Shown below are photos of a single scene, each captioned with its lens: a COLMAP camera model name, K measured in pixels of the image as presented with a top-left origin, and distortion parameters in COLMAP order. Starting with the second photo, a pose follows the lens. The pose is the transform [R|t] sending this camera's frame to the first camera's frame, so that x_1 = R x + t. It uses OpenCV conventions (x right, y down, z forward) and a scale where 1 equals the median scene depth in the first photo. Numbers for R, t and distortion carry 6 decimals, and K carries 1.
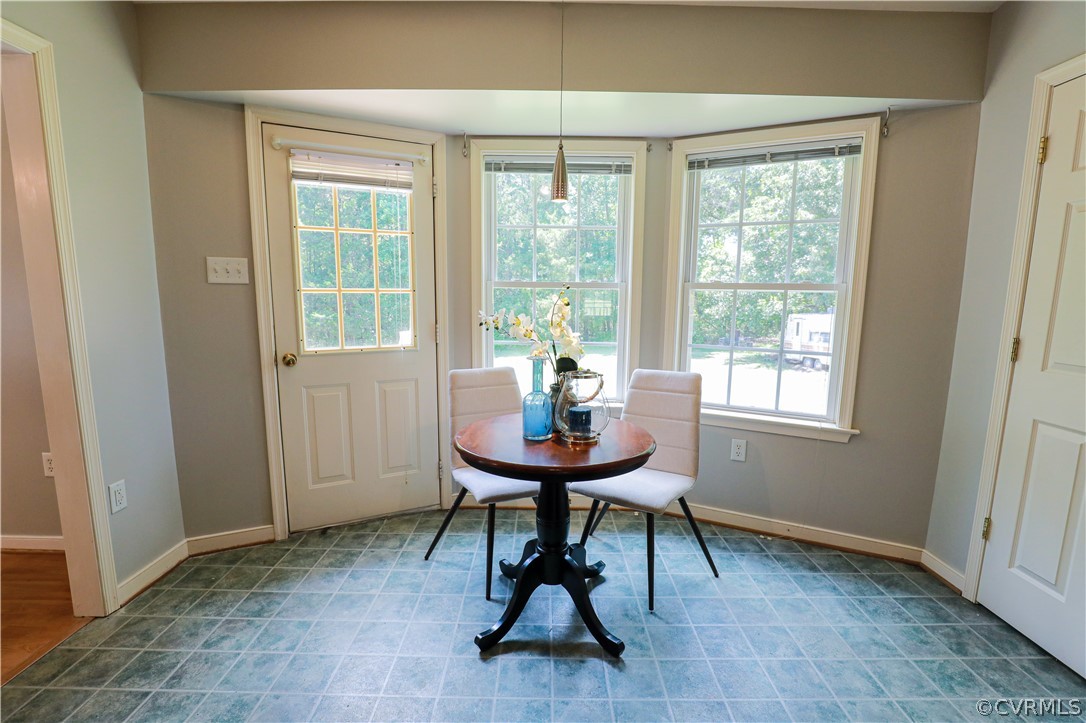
lens RADIAL K [[497.9, 0, 554.6], [0, 497.9, 369.3], [0, 0, 1]] dist [-0.038269, 0.007096]
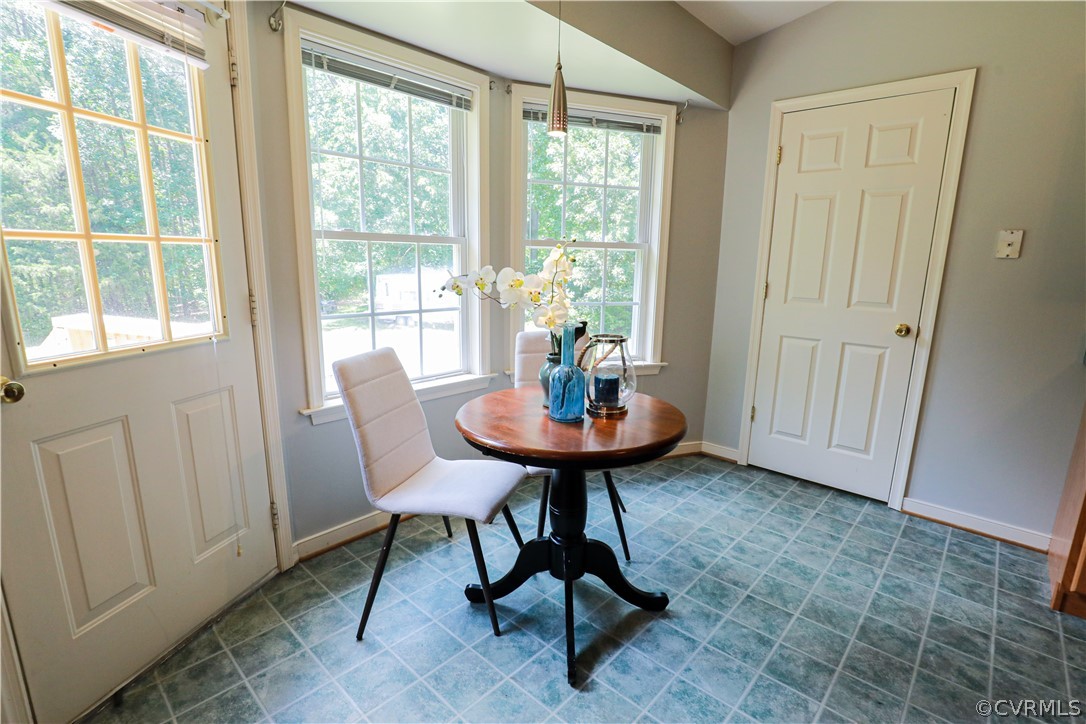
lens RADIAL K [[497.9, 0, 551.0], [0, 497.9, 370.1], [0, 0, 1]] dist [-0.038269, 0.007096]
pose [[0.684563, -0.155562, 0.712161, -0.521625], [0.100112, 0.987770, 0.119533, -0.040418], [-0.722046, -0.010533, 0.691765, 0.352633]]
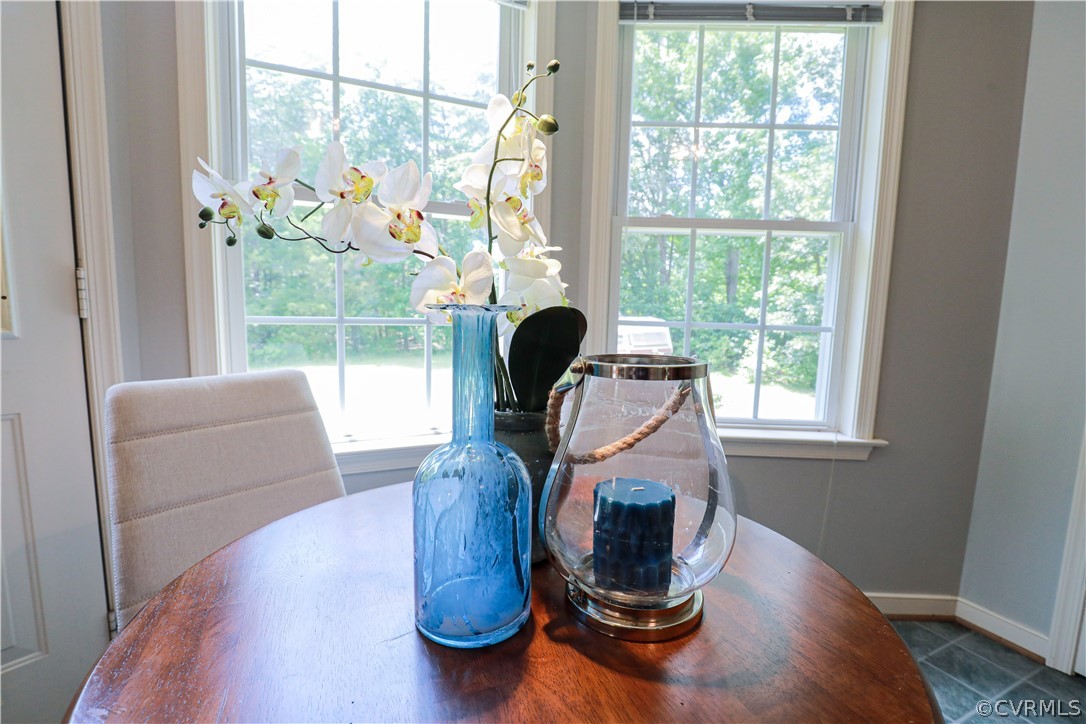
lens RADIAL K [[507.0, 0, 546.0], [0, 507.0, 366.8], [0, 0, 1]] dist [-0.030021, 0.001411]
pose [[0.908694, -0.041568, 0.415389, -0.083850], [0.049294, 0.998753, -0.007889, 0.007566], [-0.414543, 0.027645, 0.909610, 0.602991]]
